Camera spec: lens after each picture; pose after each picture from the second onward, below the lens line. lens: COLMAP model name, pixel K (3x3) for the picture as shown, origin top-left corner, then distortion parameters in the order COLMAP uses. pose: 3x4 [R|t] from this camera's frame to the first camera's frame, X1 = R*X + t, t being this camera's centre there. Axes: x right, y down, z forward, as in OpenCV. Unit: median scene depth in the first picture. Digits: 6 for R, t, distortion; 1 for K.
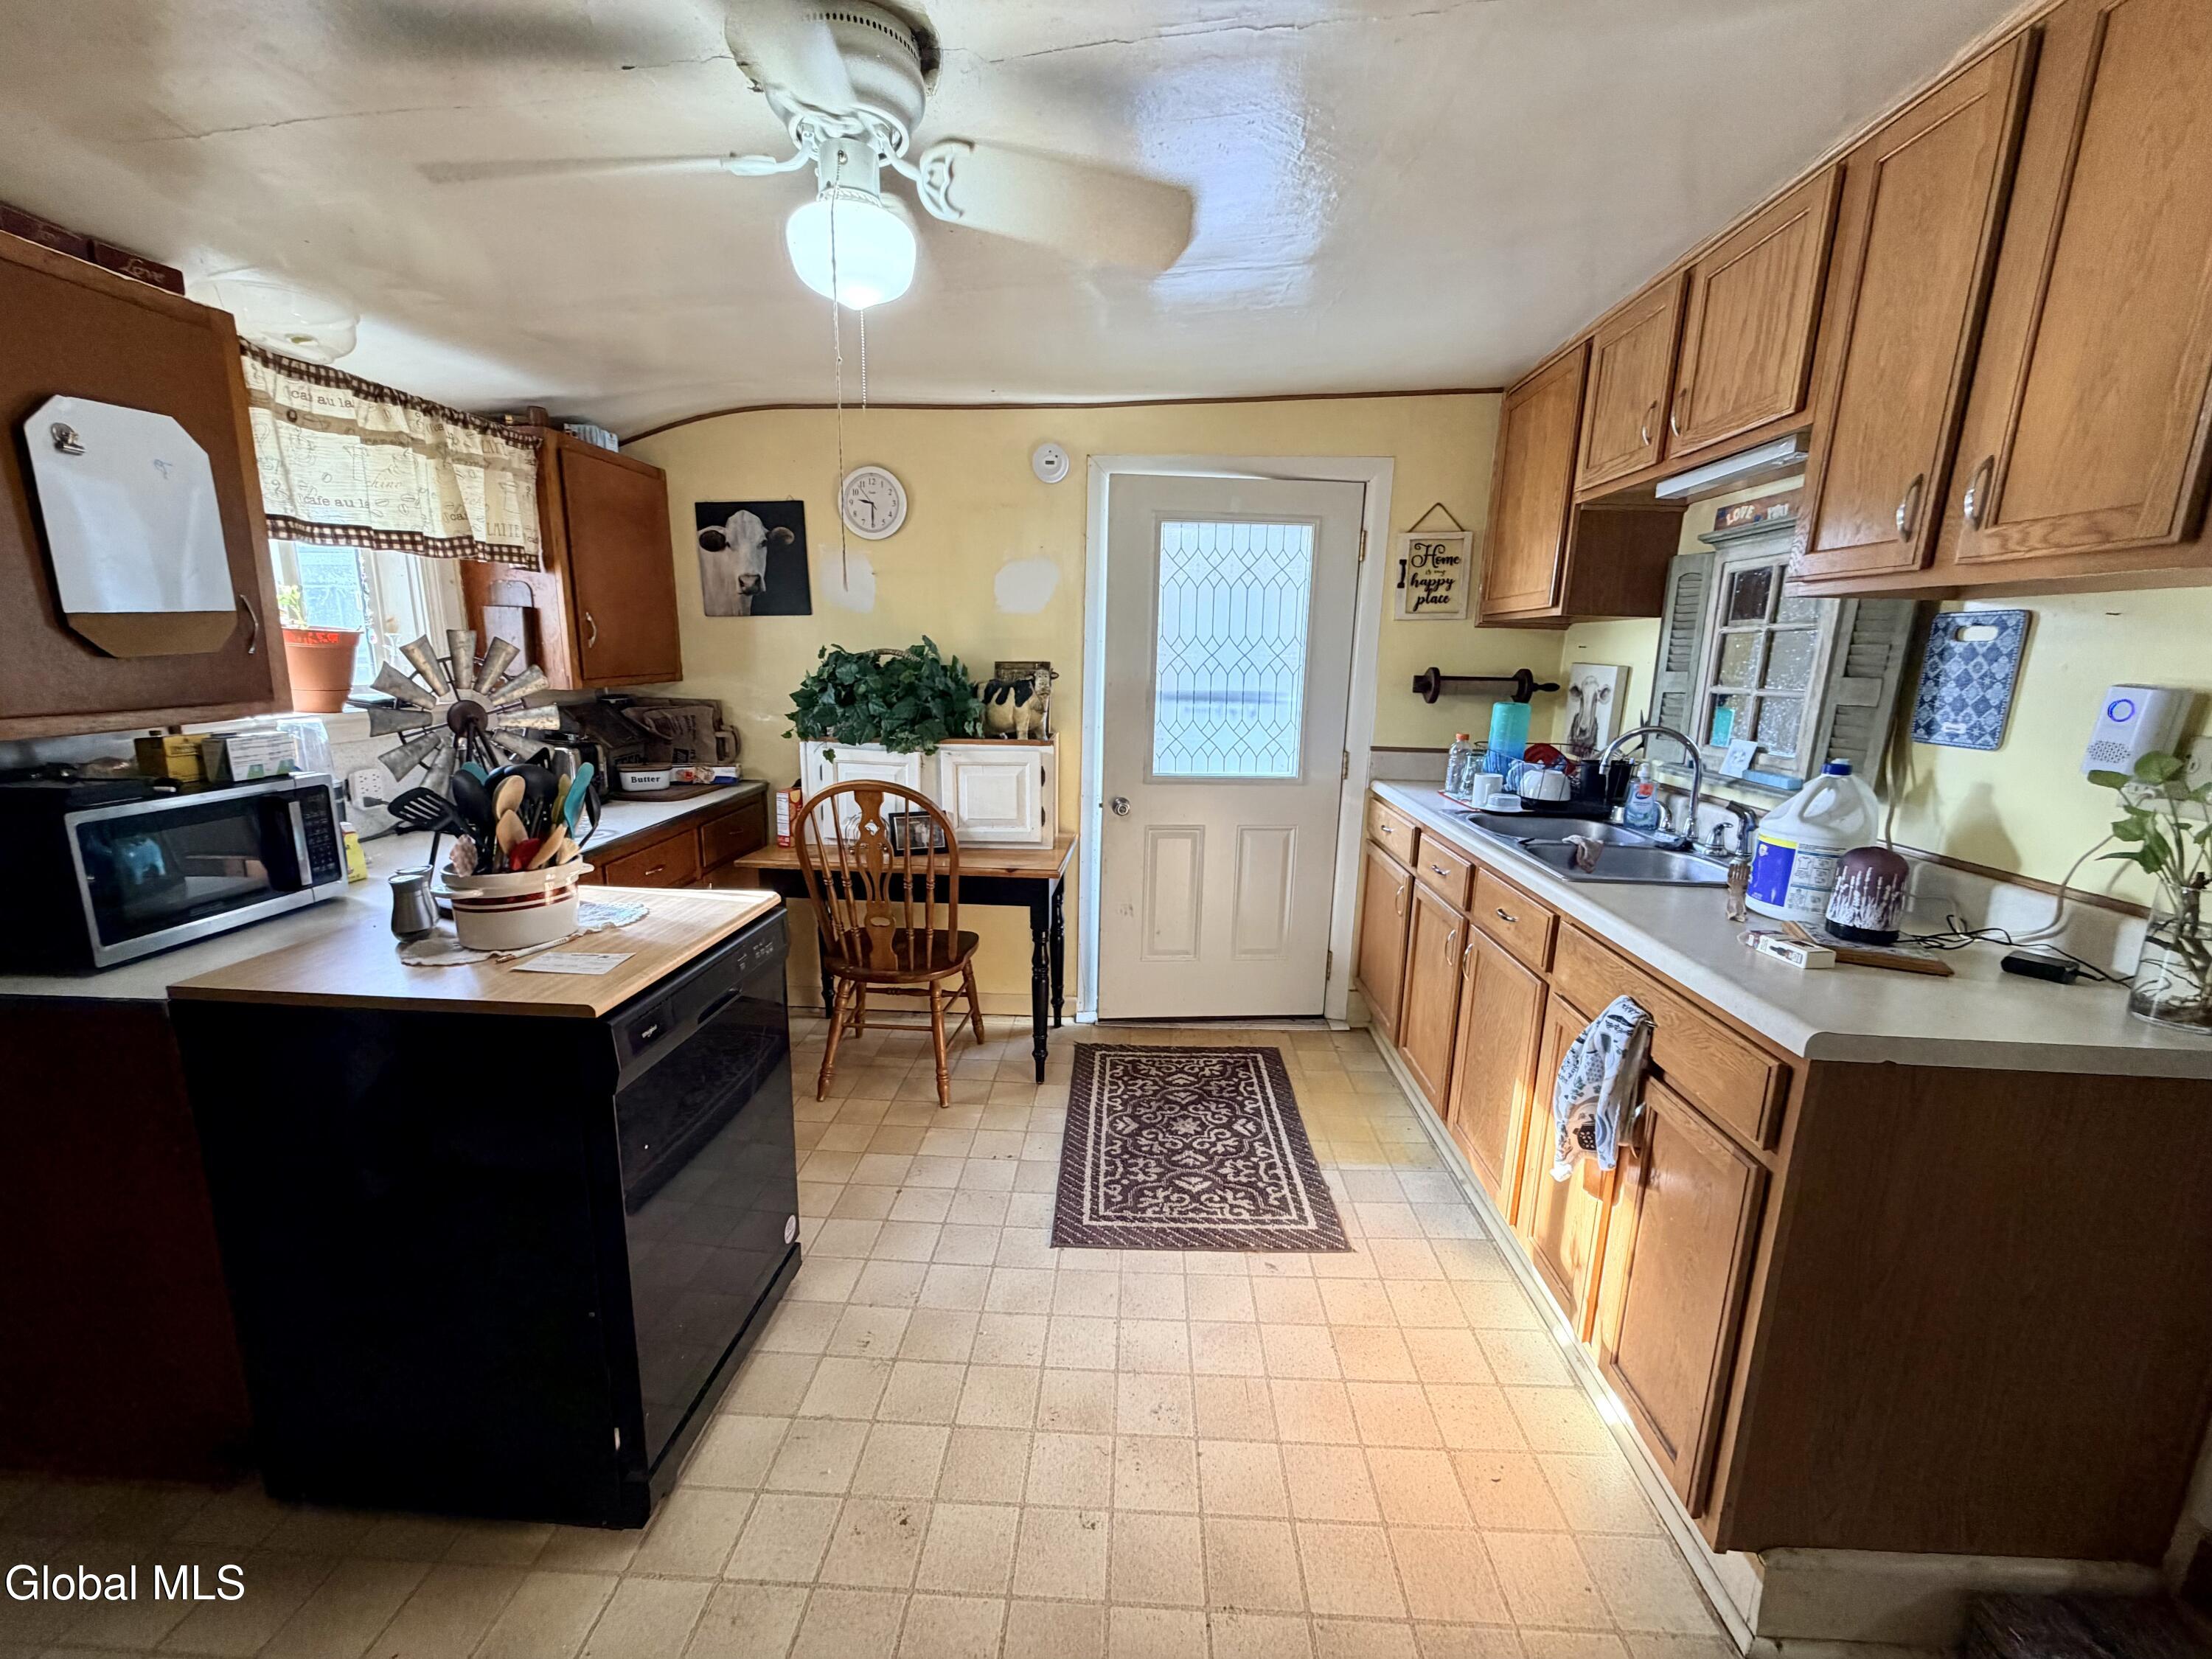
lens RADIAL K [[879.7, 0, 1097.8], [0, 879.7, 834.7], [0, 0, 1]] dist [0.000322, 0.000076]
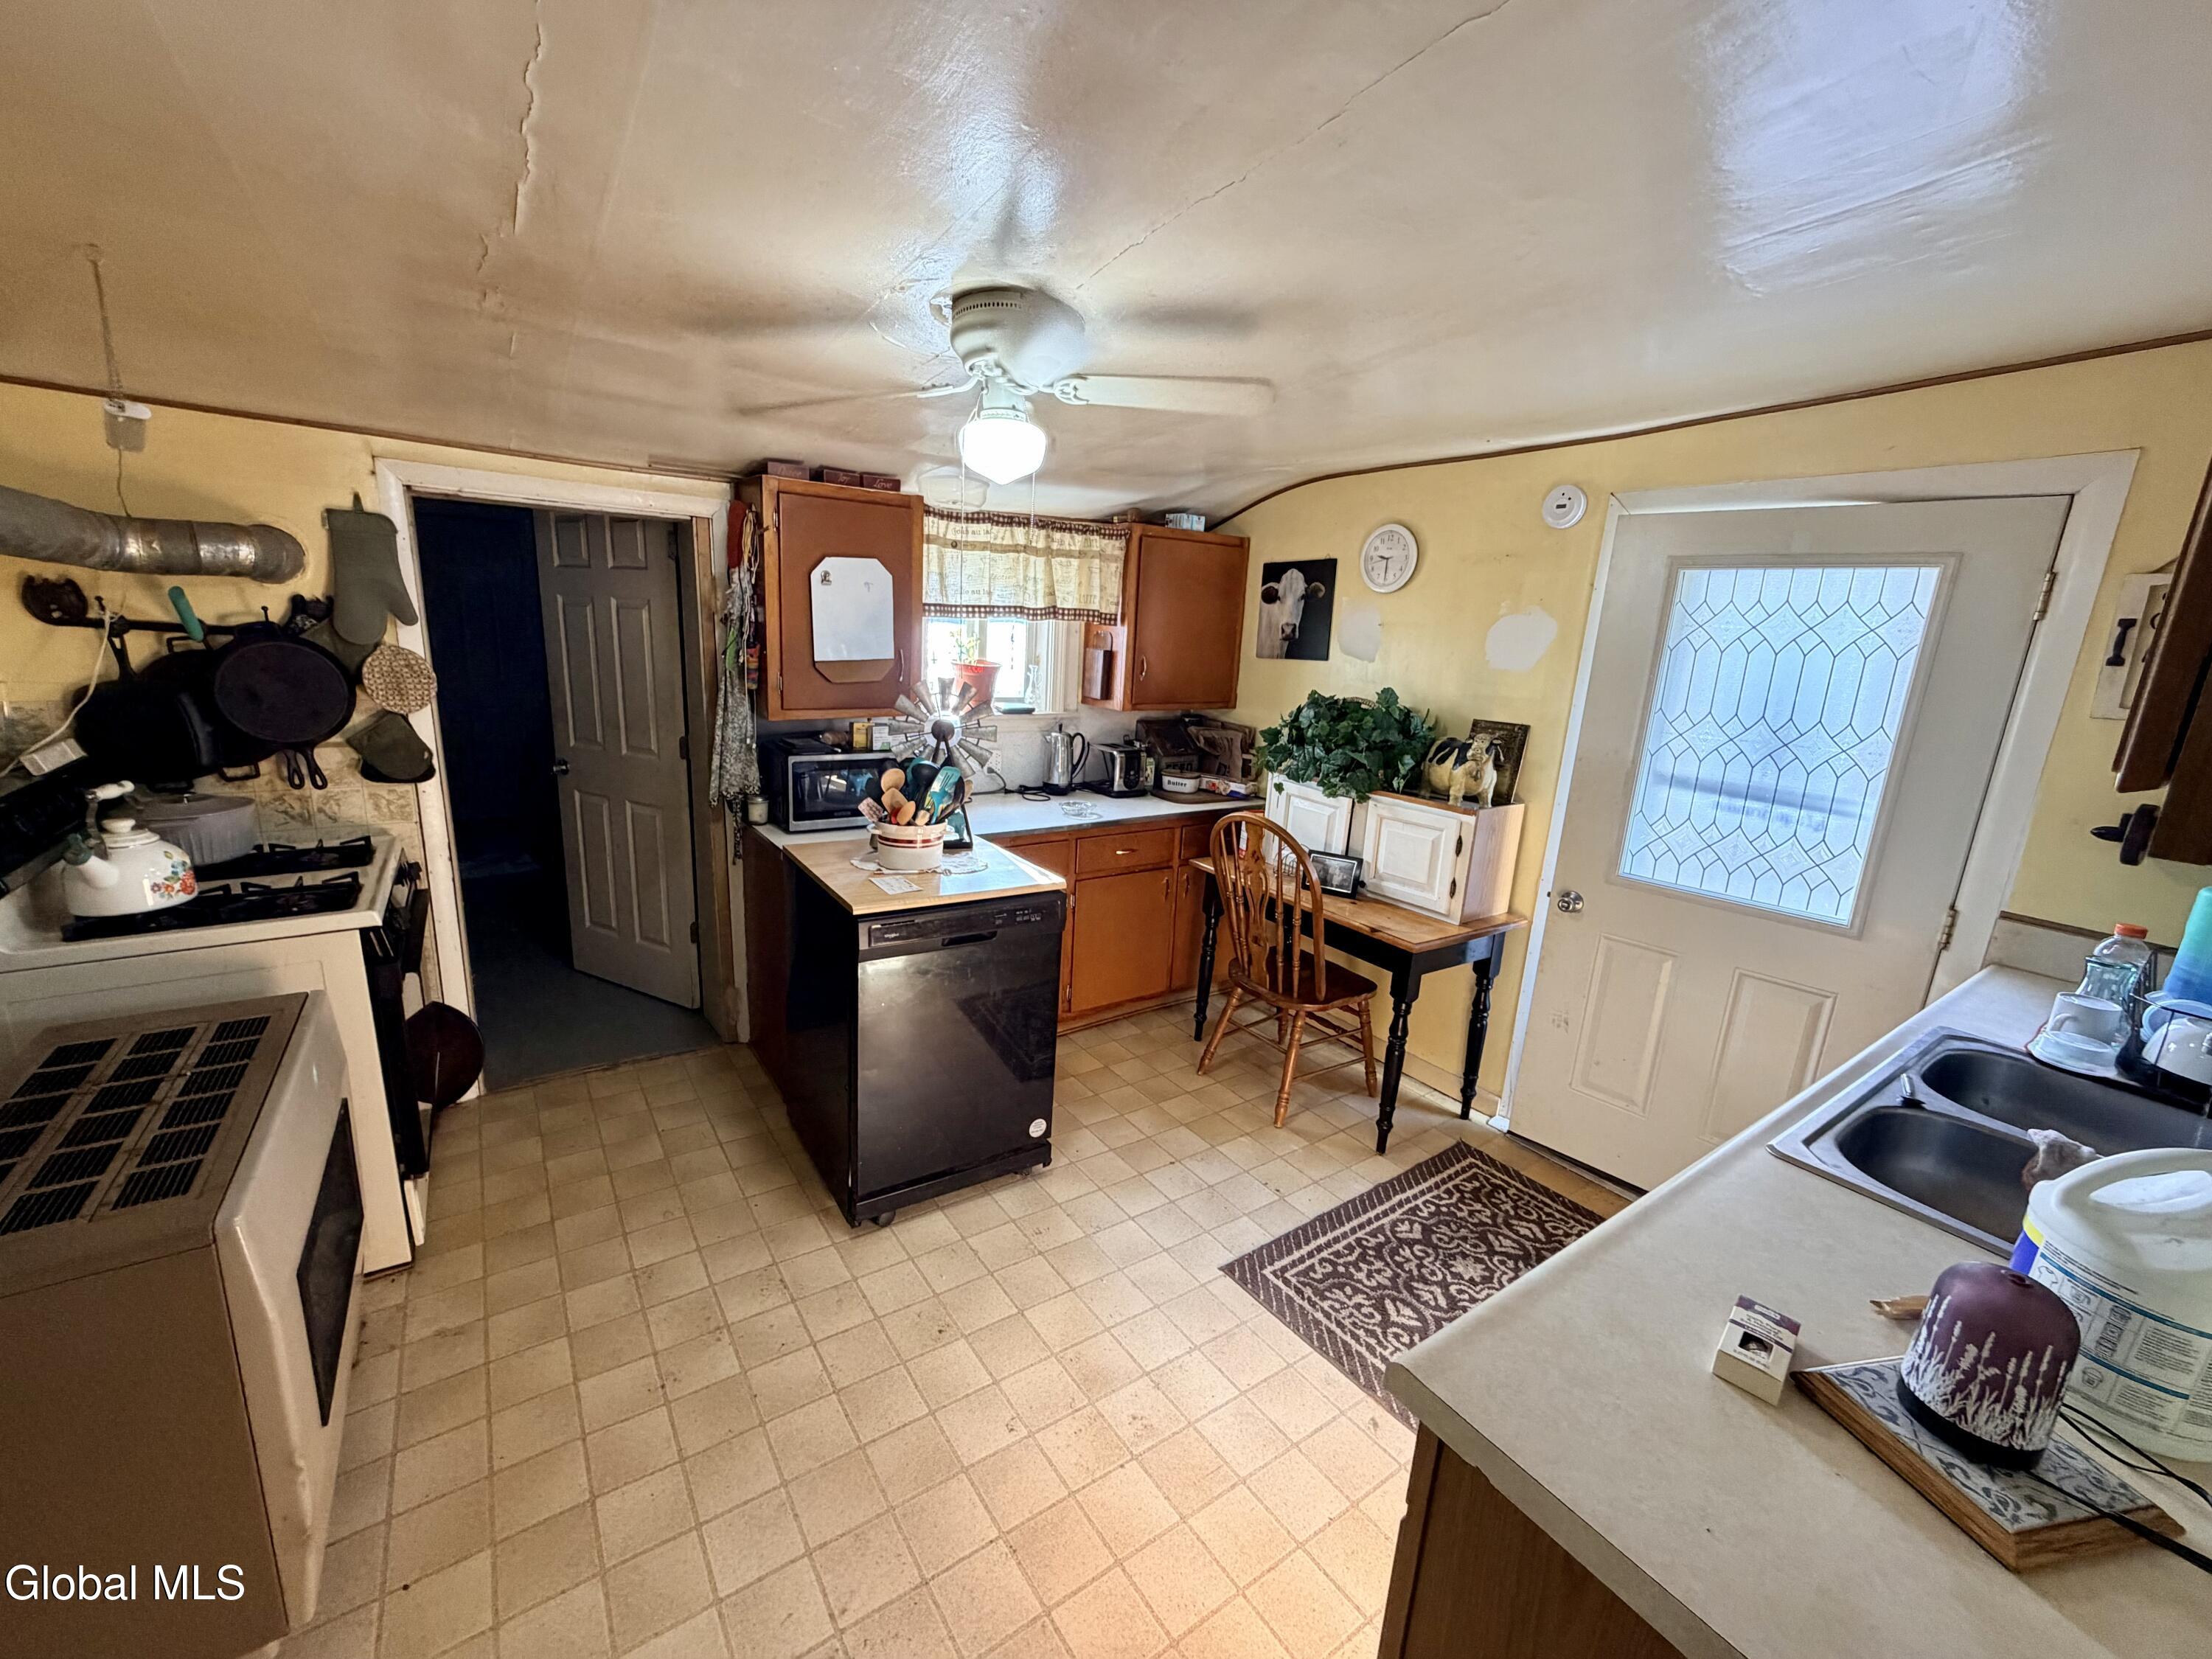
lens RADIAL K [[879.7, 0, 1092.2], [0, 879.7, 835.0], [0, 0, 1]] dist [0.000322, 0.000076]
pose [[0.611042, 0.200150, -0.765877, 0.442902], [-0.207834, 0.974129, 0.088756, -0.085396], [0.763828, 0.104942, 0.636832, 0.110730]]
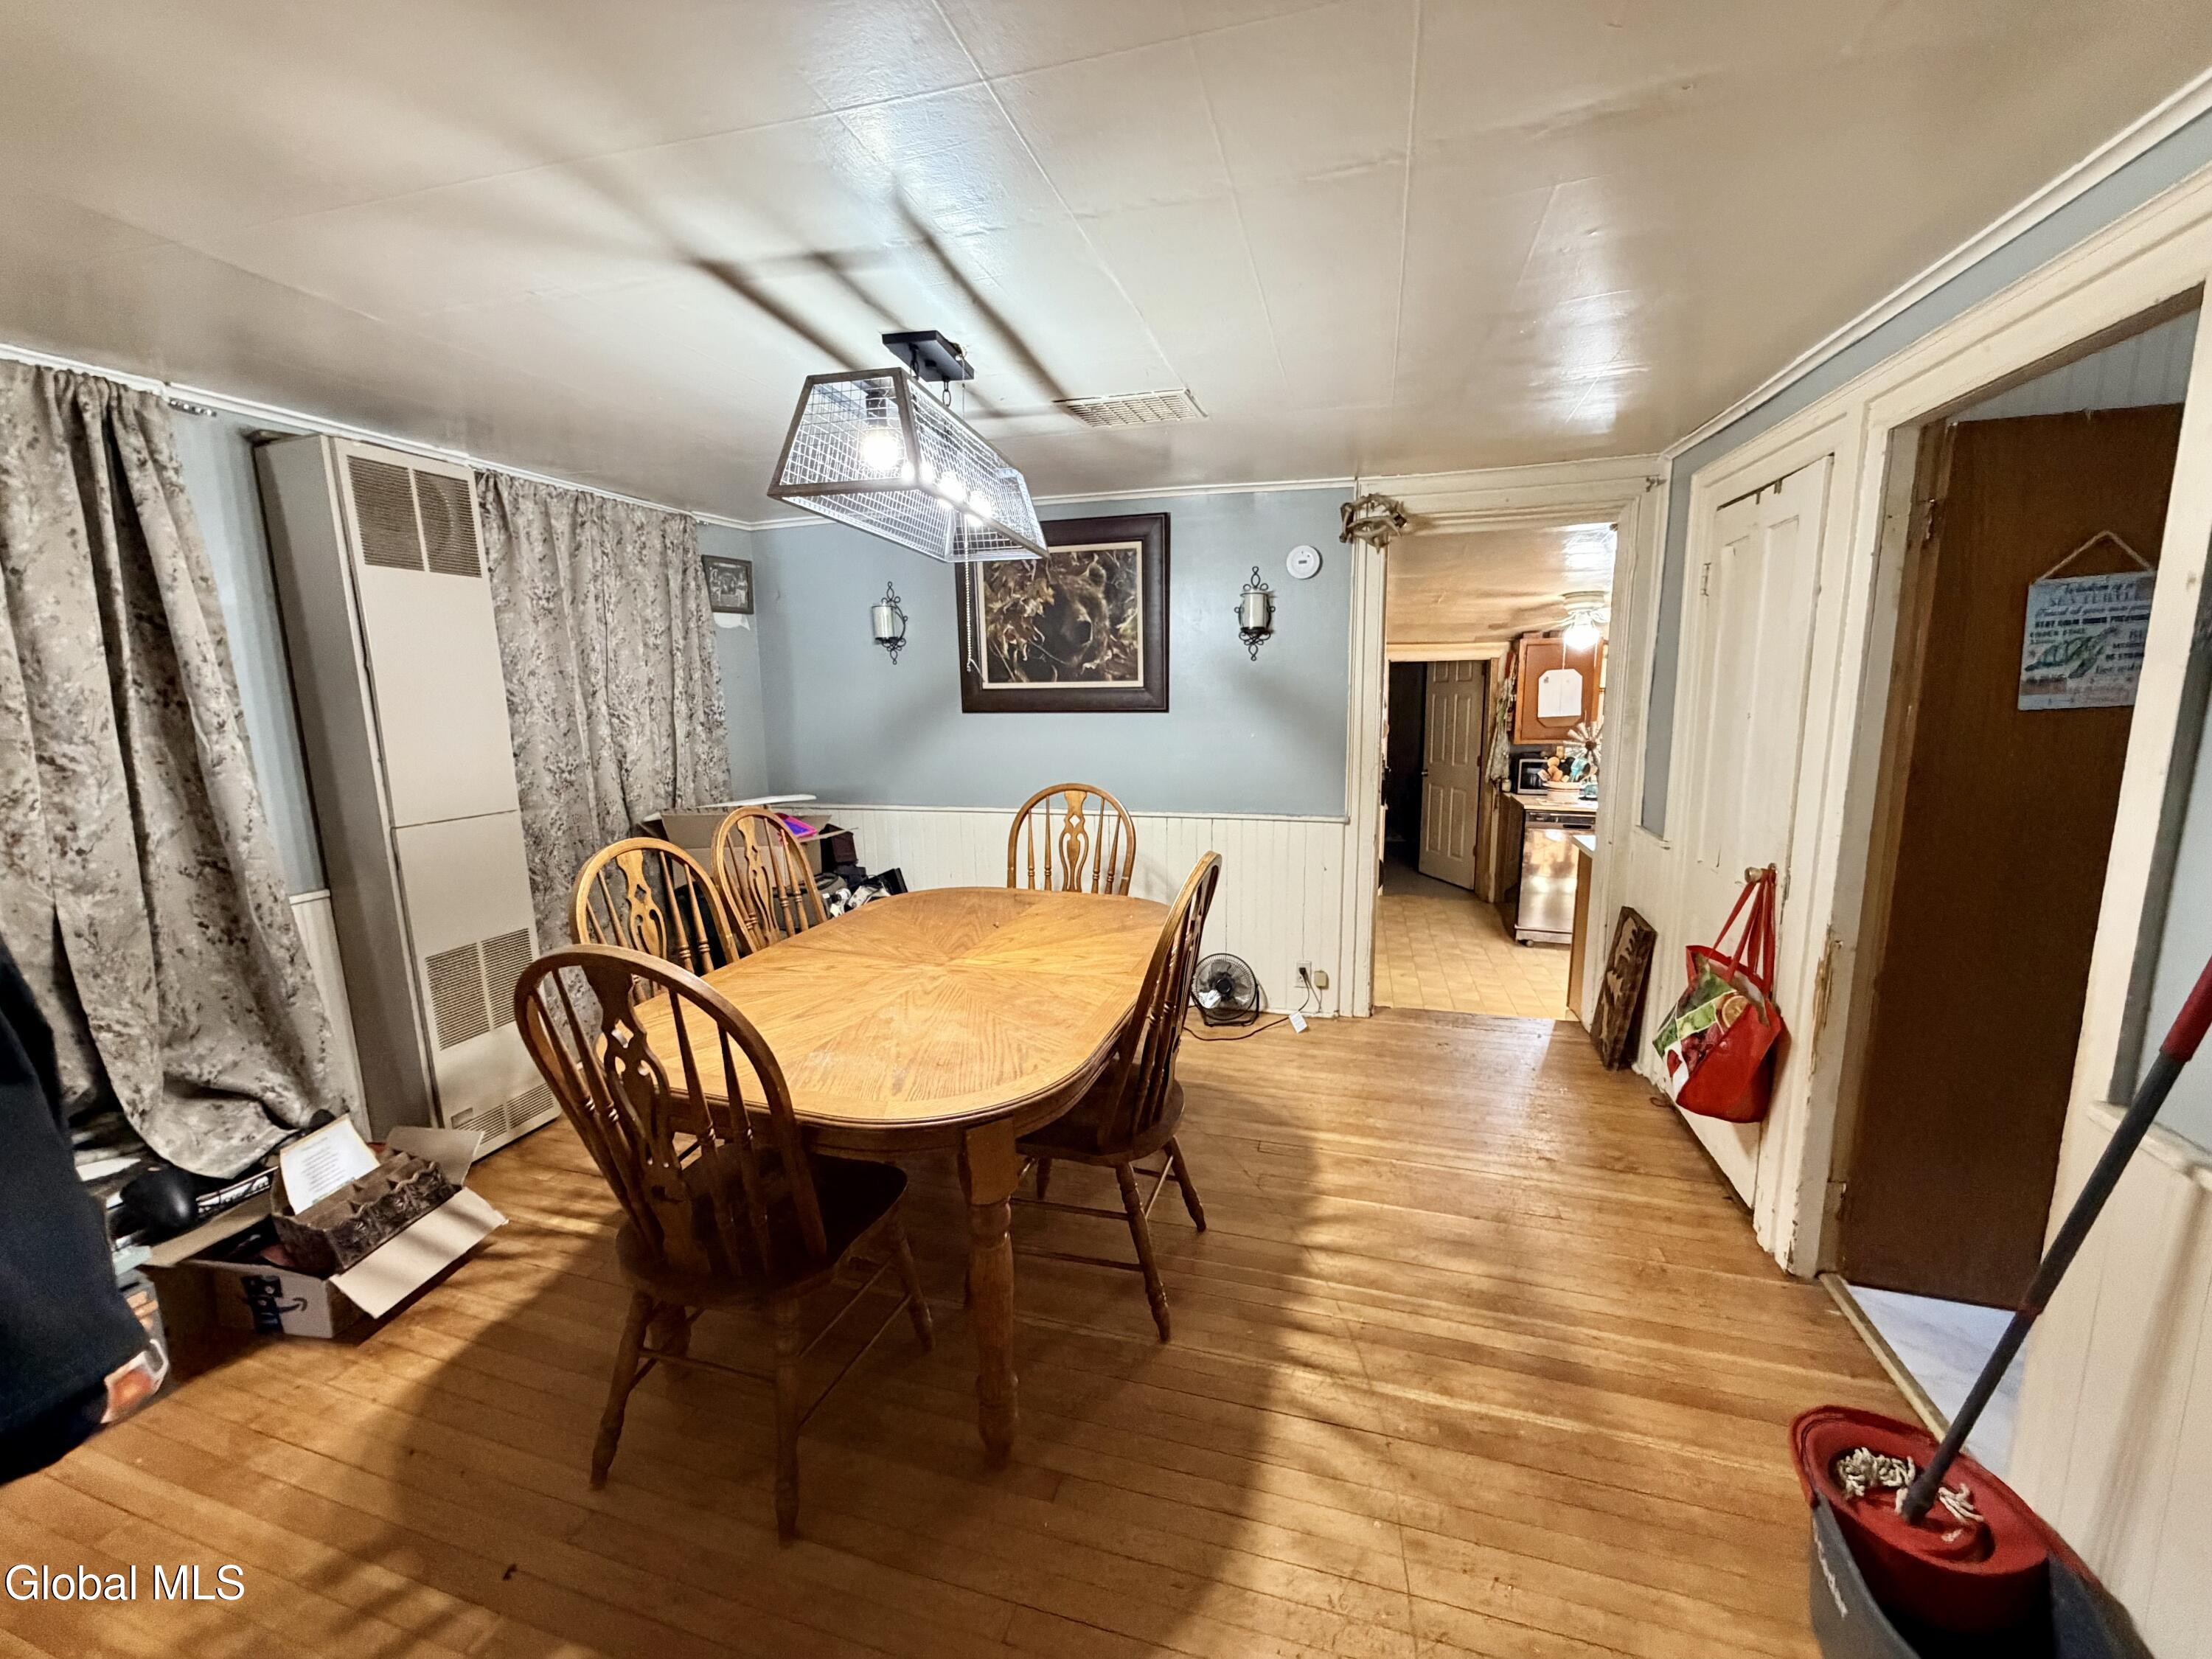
lens RADIAL K [[879.7, 0, 1091.0], [0, 879.7, 837.1], [0, 0, 1]] dist [0.000322, 0.000076]
pose [[-0.234352, 0.142713, -0.961620, 1.912177], [-0.186999, 0.964076, 0.188651, -0.039262], [0.953997, 0.224032, -0.199246, -0.082098]]
